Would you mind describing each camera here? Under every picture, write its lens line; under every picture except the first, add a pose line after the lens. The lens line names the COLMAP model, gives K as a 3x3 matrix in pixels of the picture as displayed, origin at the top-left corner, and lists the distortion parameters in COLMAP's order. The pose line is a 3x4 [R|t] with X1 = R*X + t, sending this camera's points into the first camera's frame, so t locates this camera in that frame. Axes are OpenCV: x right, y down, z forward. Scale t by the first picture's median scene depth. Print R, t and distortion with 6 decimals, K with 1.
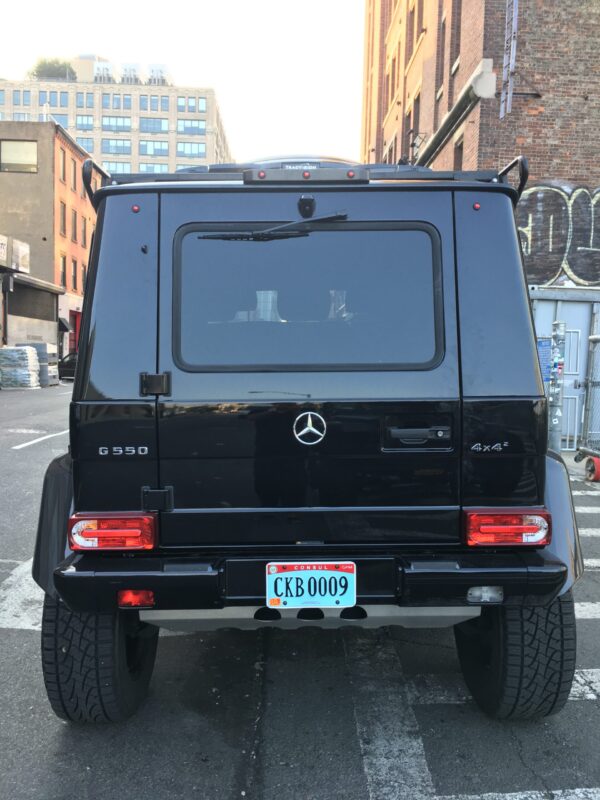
lens RADIAL K [[689.6, 0, 298.7], [0, 689.6, 397.5], [0, 0, 1]] dist [0.063294, -0.091780]
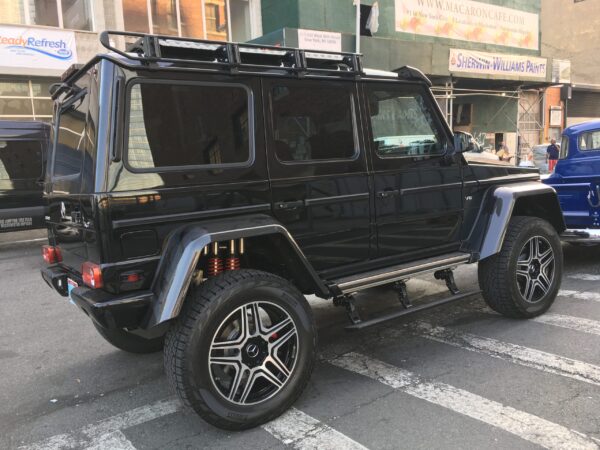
lens RADIAL K [[517.2, 0, 299.0], [0, 517.2, 220.9], [0, 0, 1]] dist [0.063294, -0.091780]
pose [[0.565183, 0.040158, -0.823988, 0.079060], [0.020184, 0.997842, 0.062475, -0.000019], [0.824719, -0.051942, 0.563153, 0.036590]]
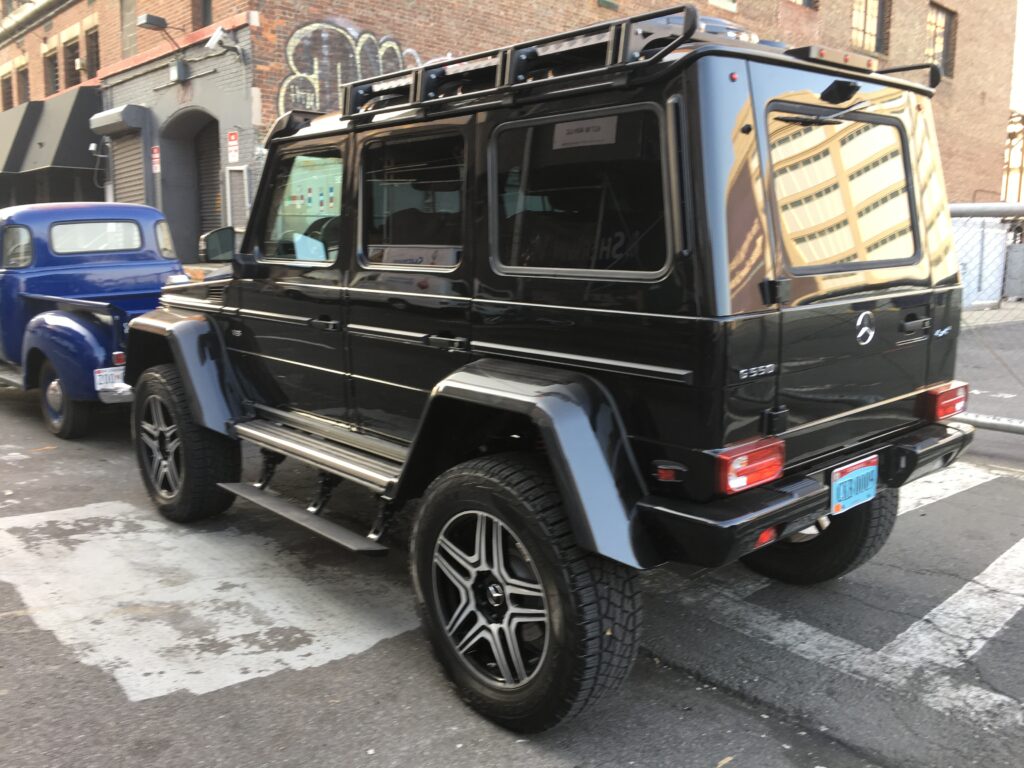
lens RADIAL K [[882.7, 0, 507.6], [0, 882.7, 383.3], [0, 0, 1]] dist [0.063294, -0.091780]
pose [[0.748289, -0.117918, 0.652809, -0.060586], [0.047491, 0.991072, 0.124583, -0.002994], [-0.661671, -0.062221, 0.747208, 0.019392]]
